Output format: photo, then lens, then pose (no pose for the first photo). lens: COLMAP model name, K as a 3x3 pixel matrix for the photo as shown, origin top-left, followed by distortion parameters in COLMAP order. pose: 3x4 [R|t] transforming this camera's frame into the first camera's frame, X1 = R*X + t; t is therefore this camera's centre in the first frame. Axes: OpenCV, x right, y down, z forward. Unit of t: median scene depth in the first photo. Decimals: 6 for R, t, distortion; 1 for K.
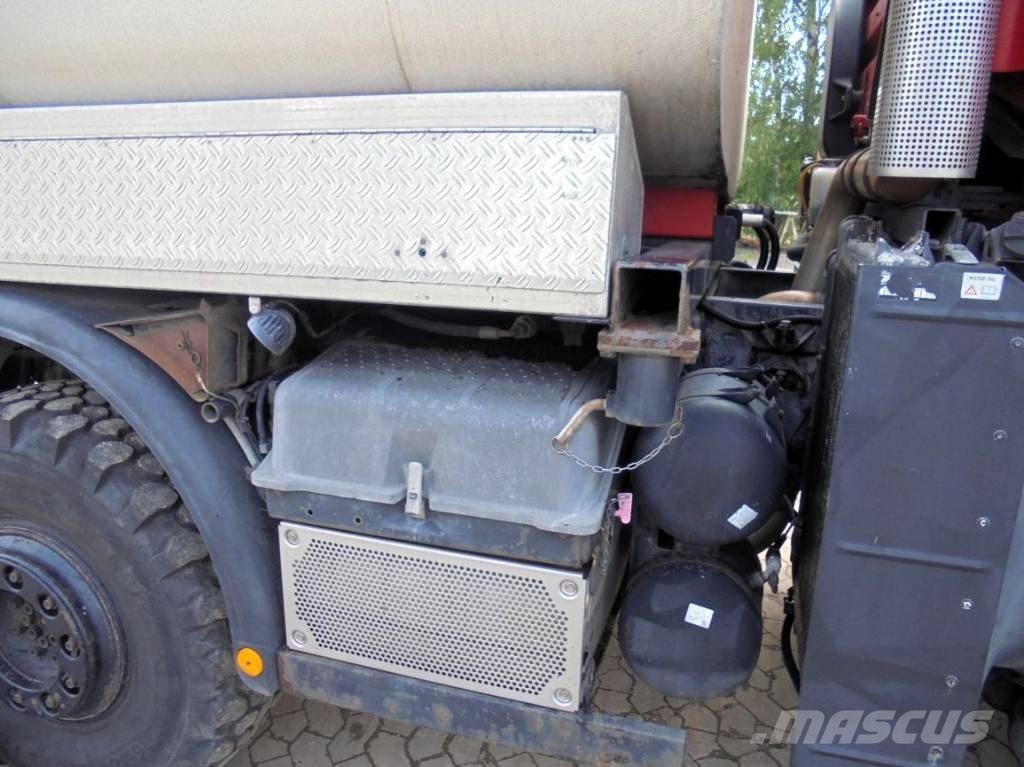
lens RADIAL K [[764.9, 0, 508.4], [0, 764.9, 389.6], [0, 0, 1]] dist [-0.120188, 0.093461]
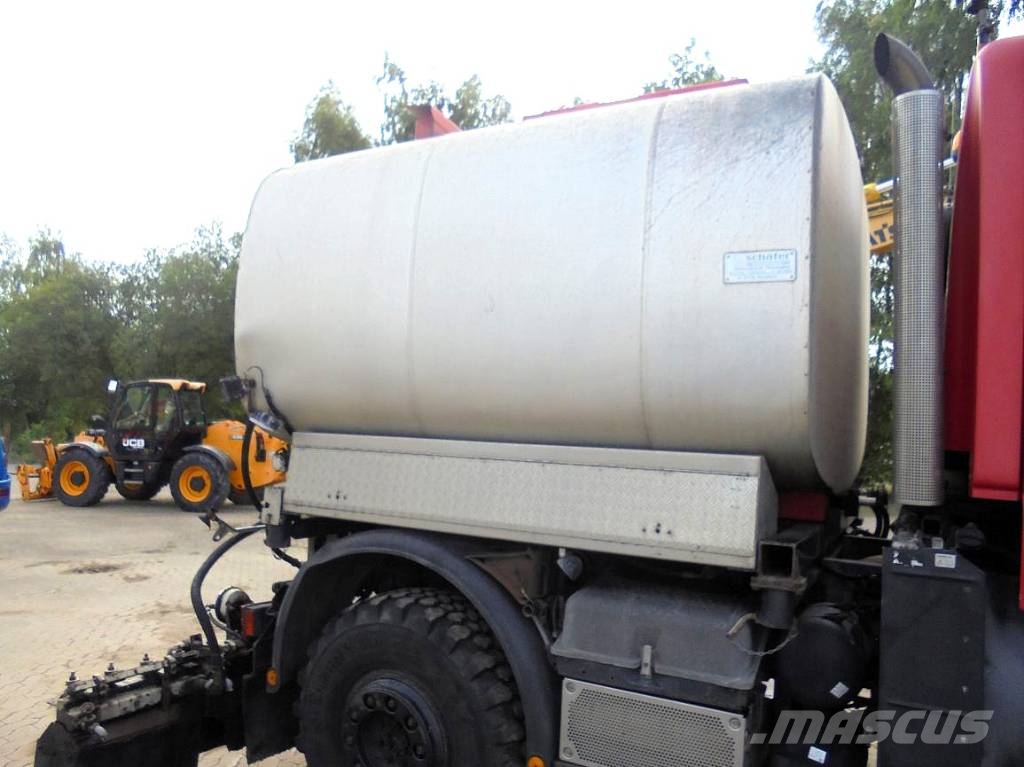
lens RADIAL K [[764.9, 0, 508.4], [0, 764.9, 389.6], [0, 0, 1]] dist [-0.120188, 0.093461]
pose [[0.976477, 0.008707, -0.215447, -0.063465], [-0.073476, 0.952820, -0.294510, 0.066512], [0.202718, 0.303412, 0.931046, -0.880185]]
